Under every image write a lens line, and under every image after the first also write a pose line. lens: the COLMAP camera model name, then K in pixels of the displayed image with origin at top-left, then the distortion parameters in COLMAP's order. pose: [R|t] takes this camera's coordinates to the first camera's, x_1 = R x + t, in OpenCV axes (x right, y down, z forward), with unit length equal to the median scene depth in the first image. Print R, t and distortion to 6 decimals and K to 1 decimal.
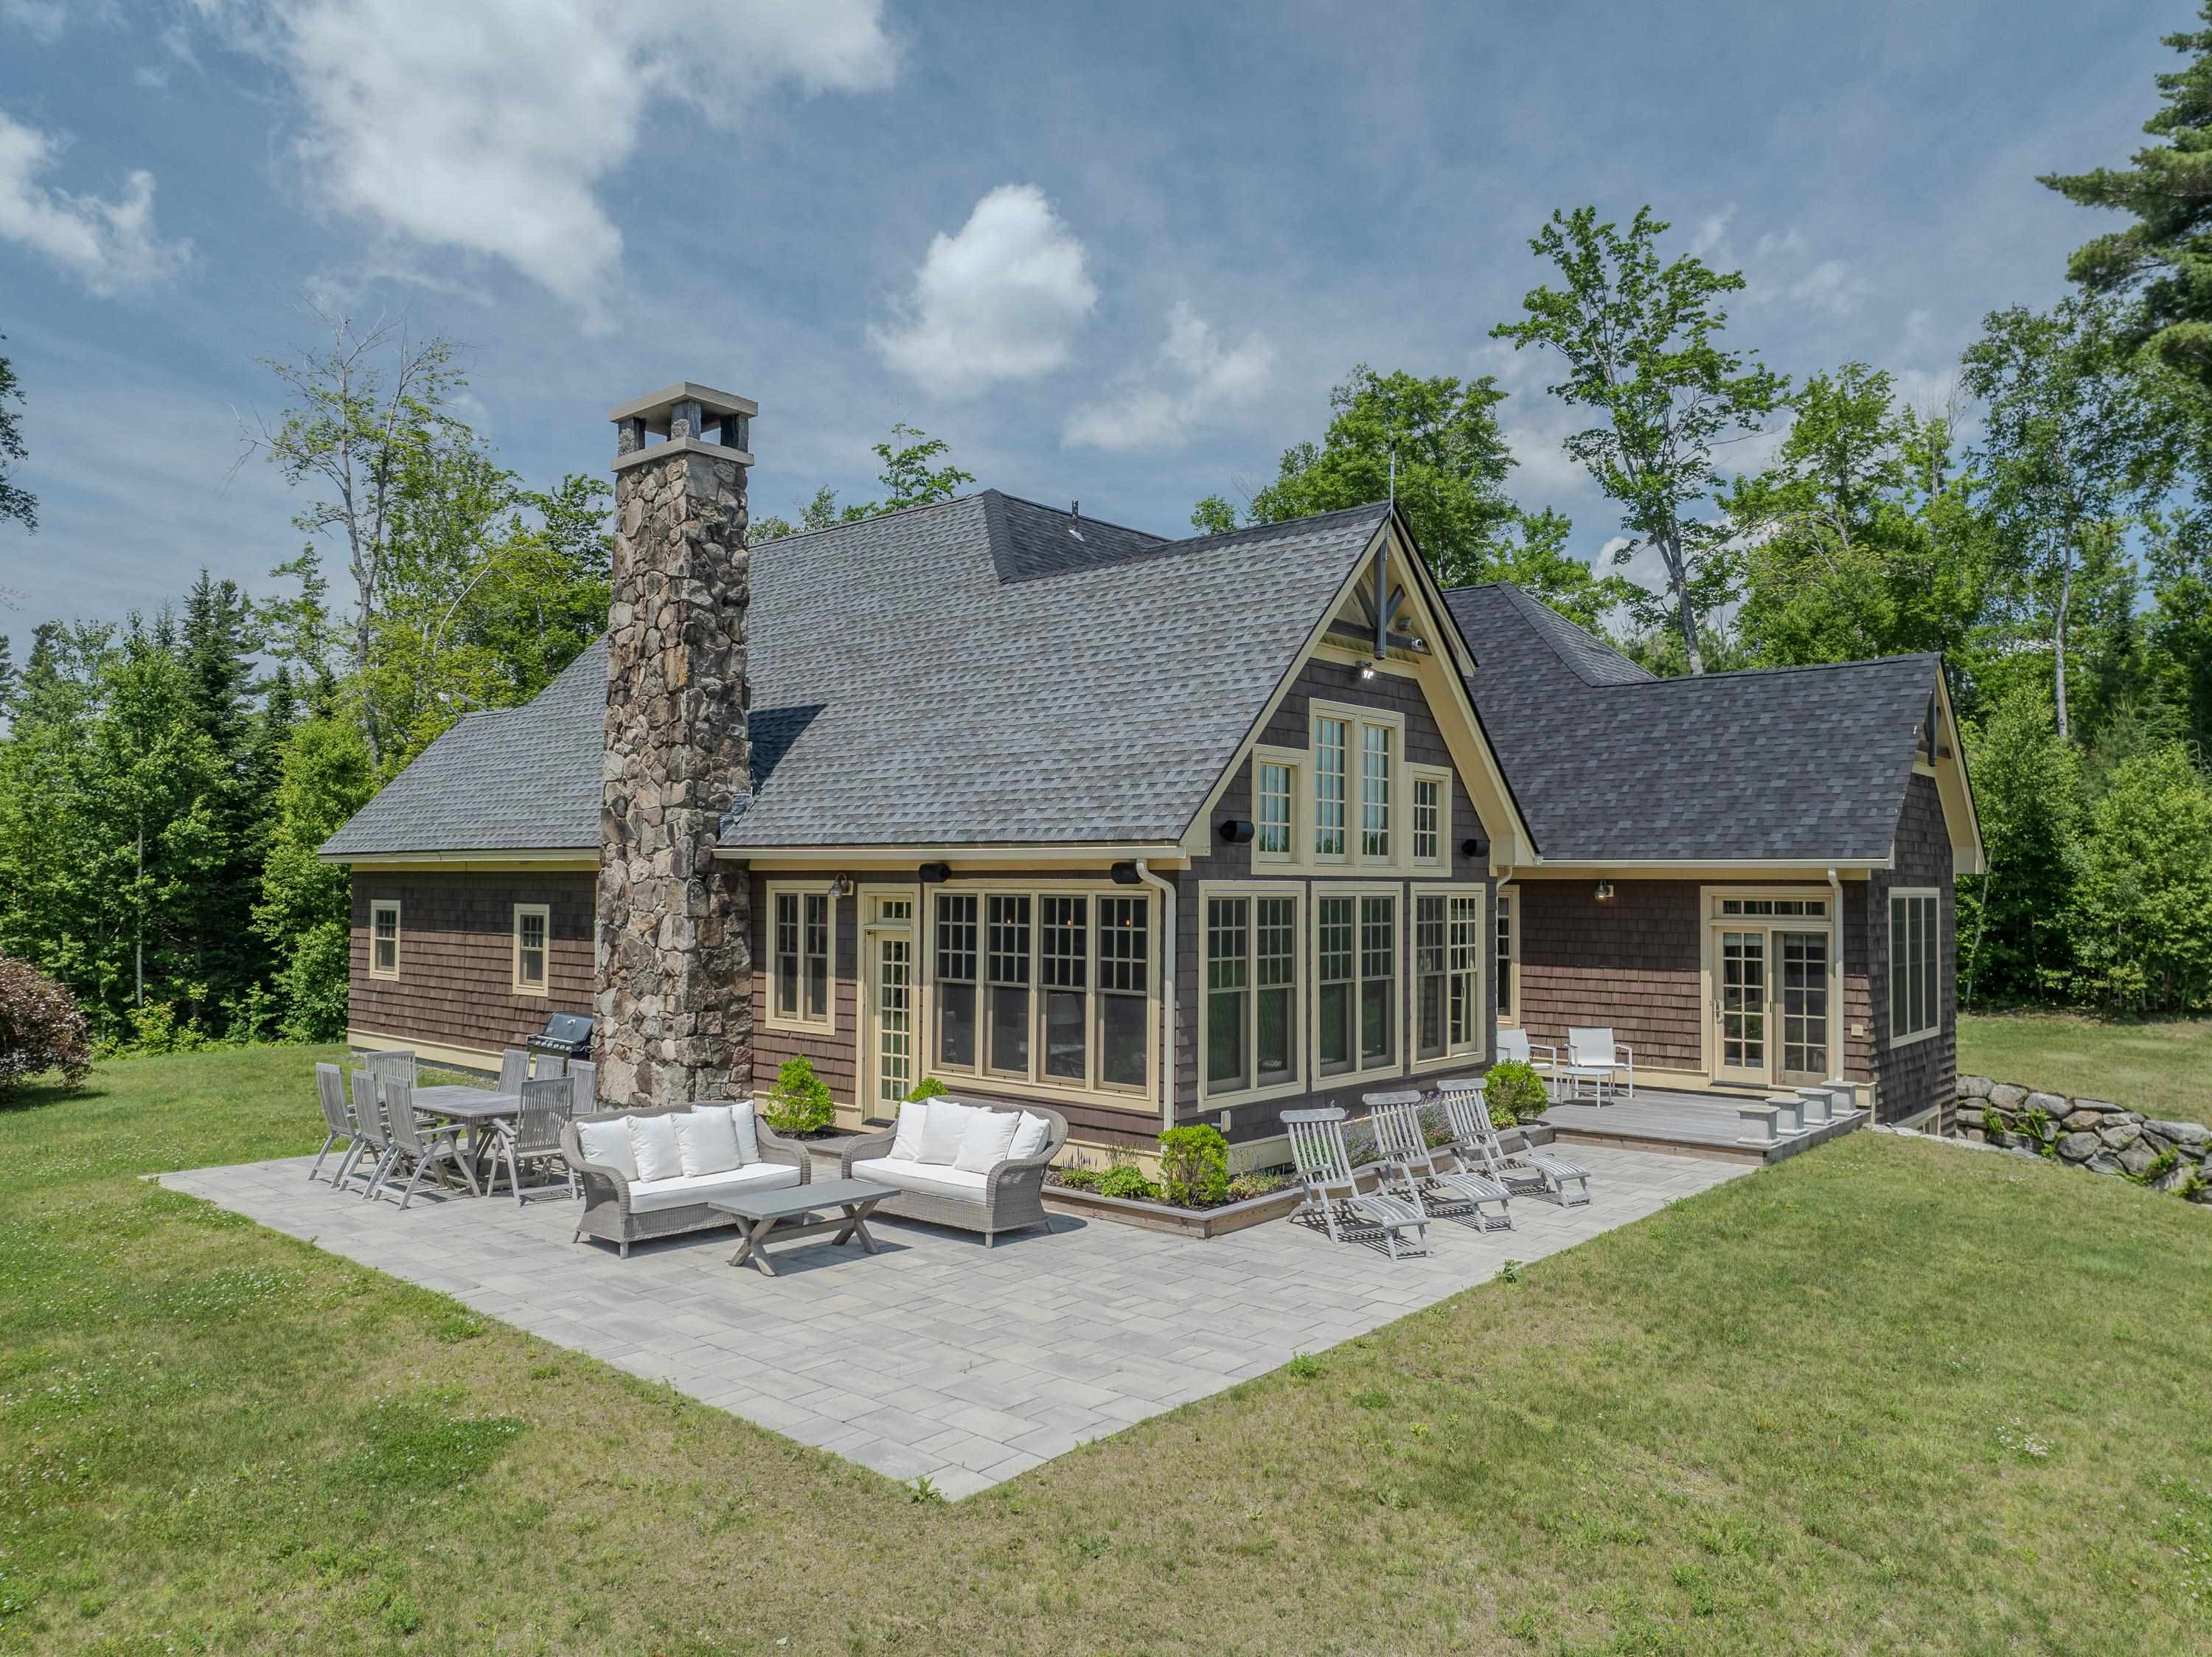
lens RADIAL K [[1577.4, 0, 1106.0], [0, 1577.4, 828.5], [0, 0, 1]] dist [0.046901, -0.075400]
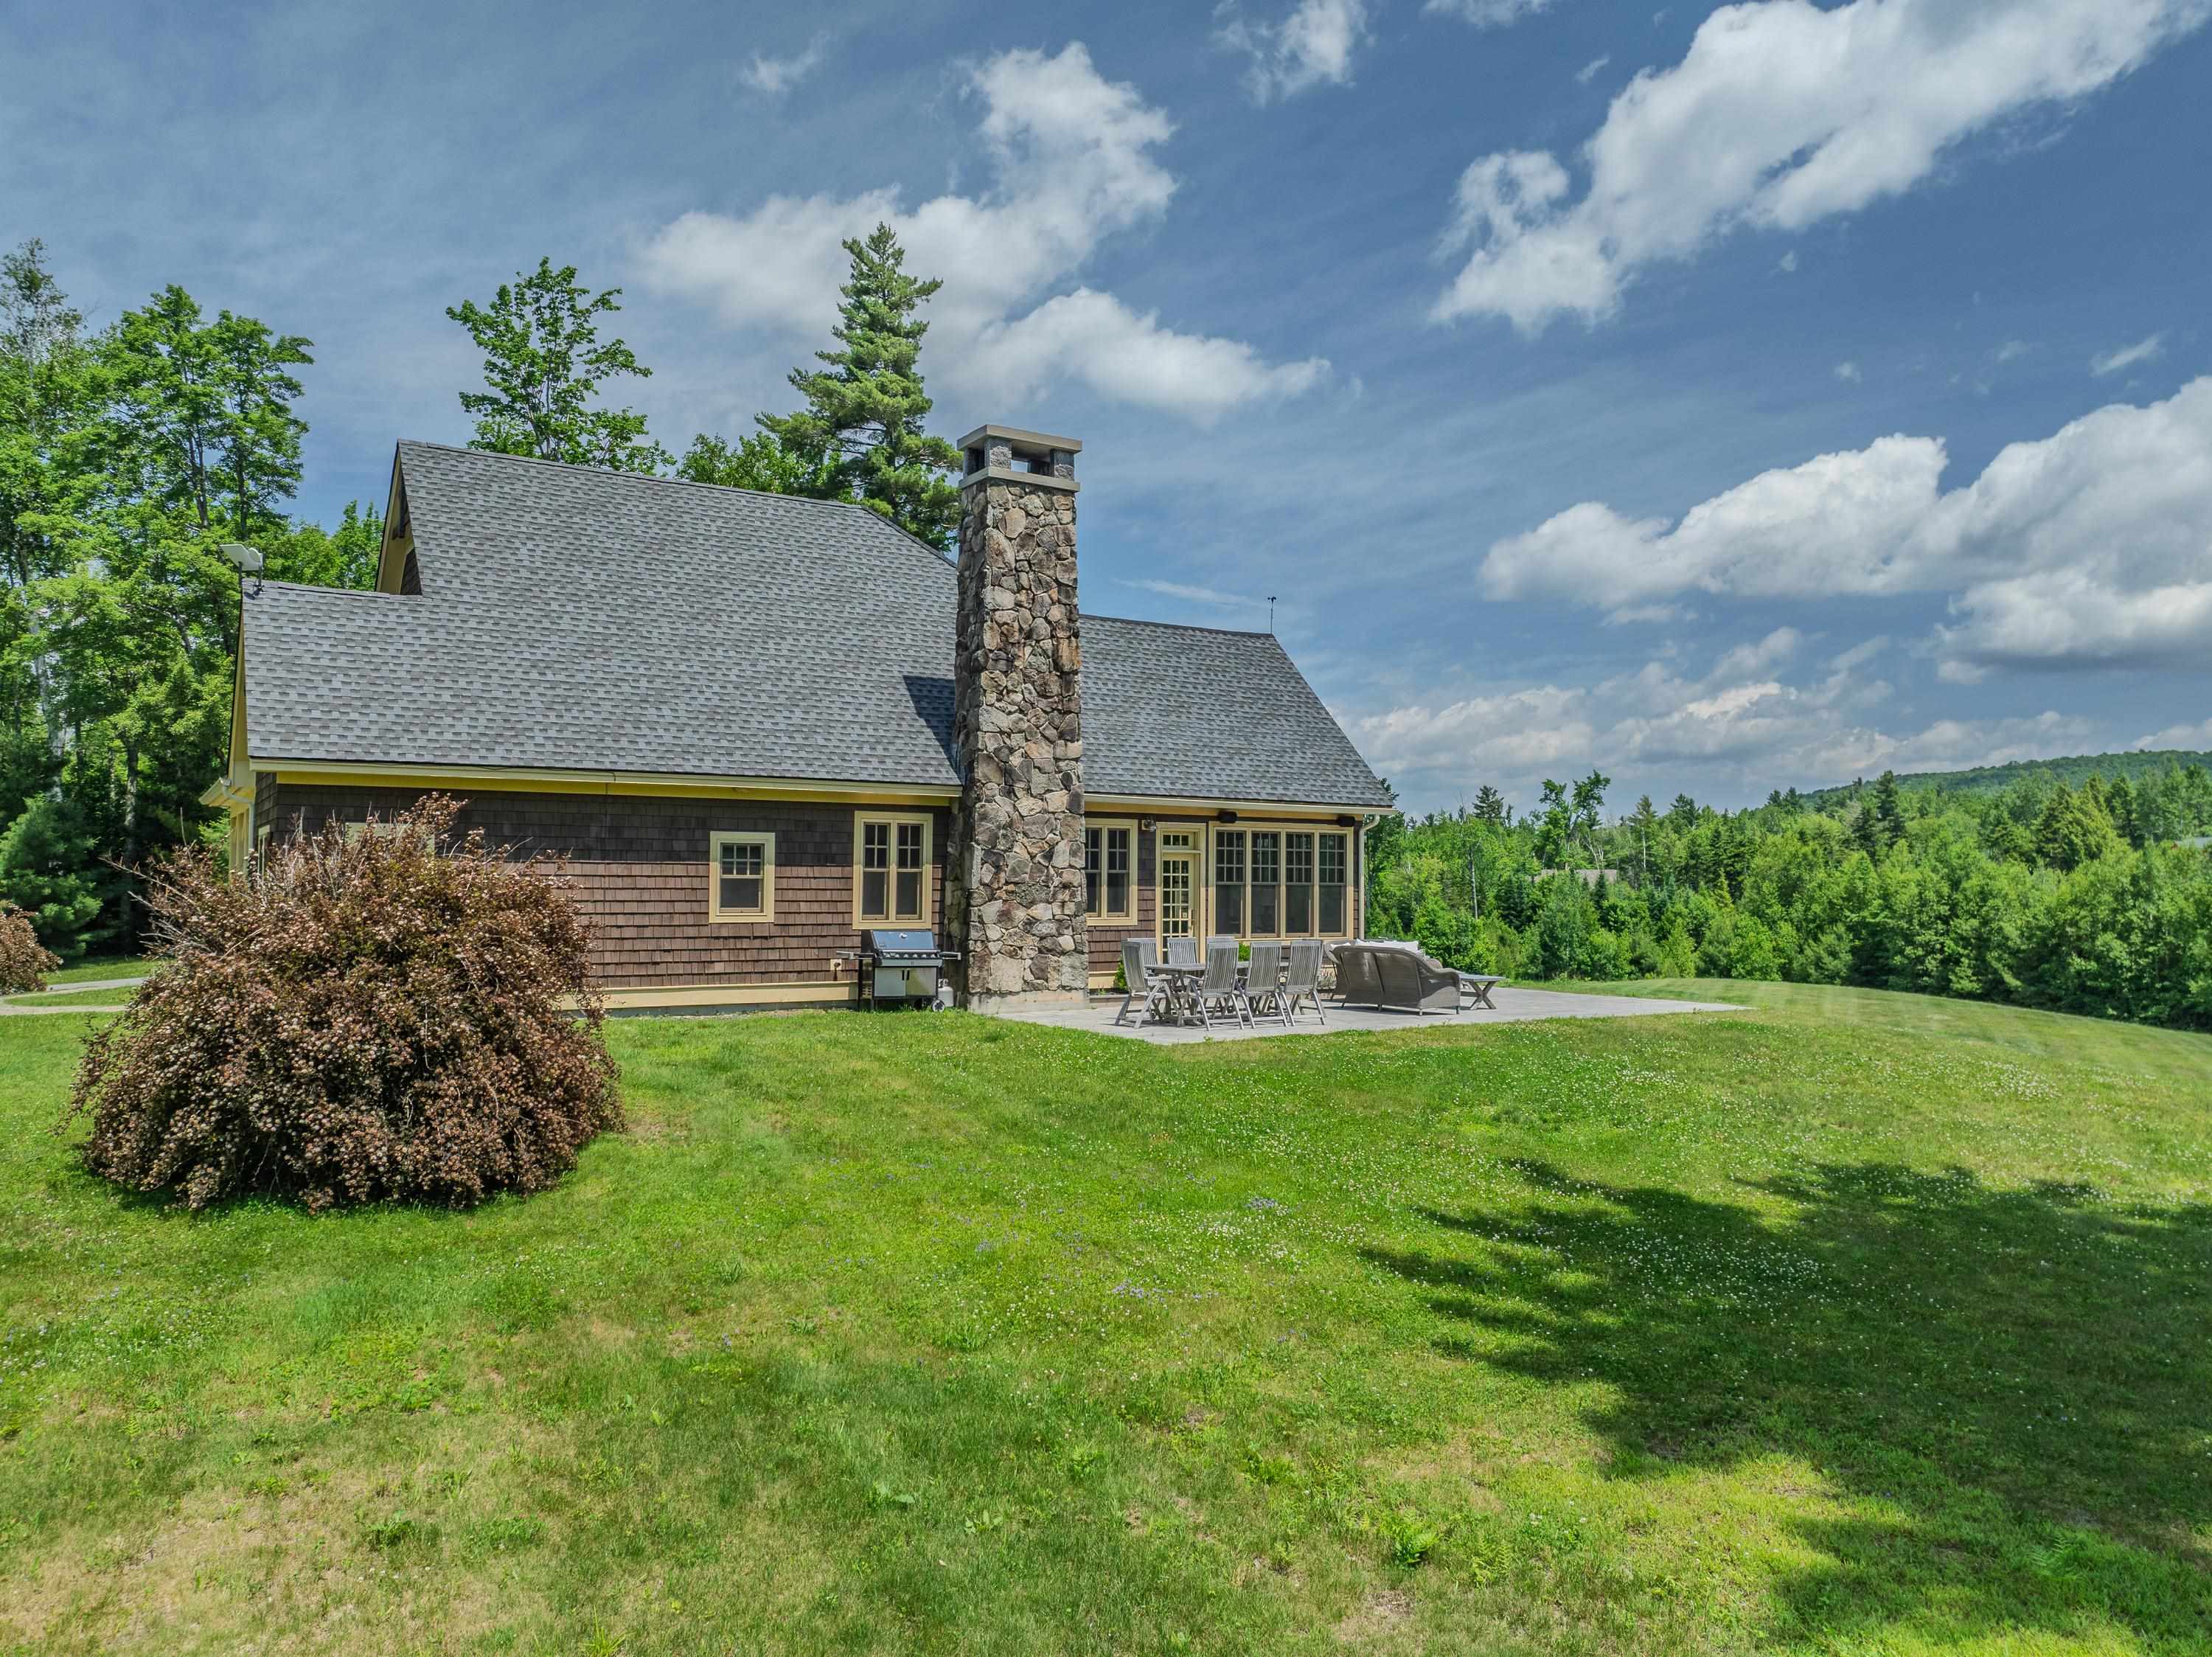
lens RADIAL K [[1577.4, 0, 1106.0], [0, 1577.4, 828.5], [0, 0, 1]] dist [0.046901, -0.075400]
pose [[0.278313, 0.027902, 0.960085, -1.563621], [-0.036606, 0.999160, -0.018426, 0.068476], [-0.959793, -0.030016, 0.279100, 0.615207]]
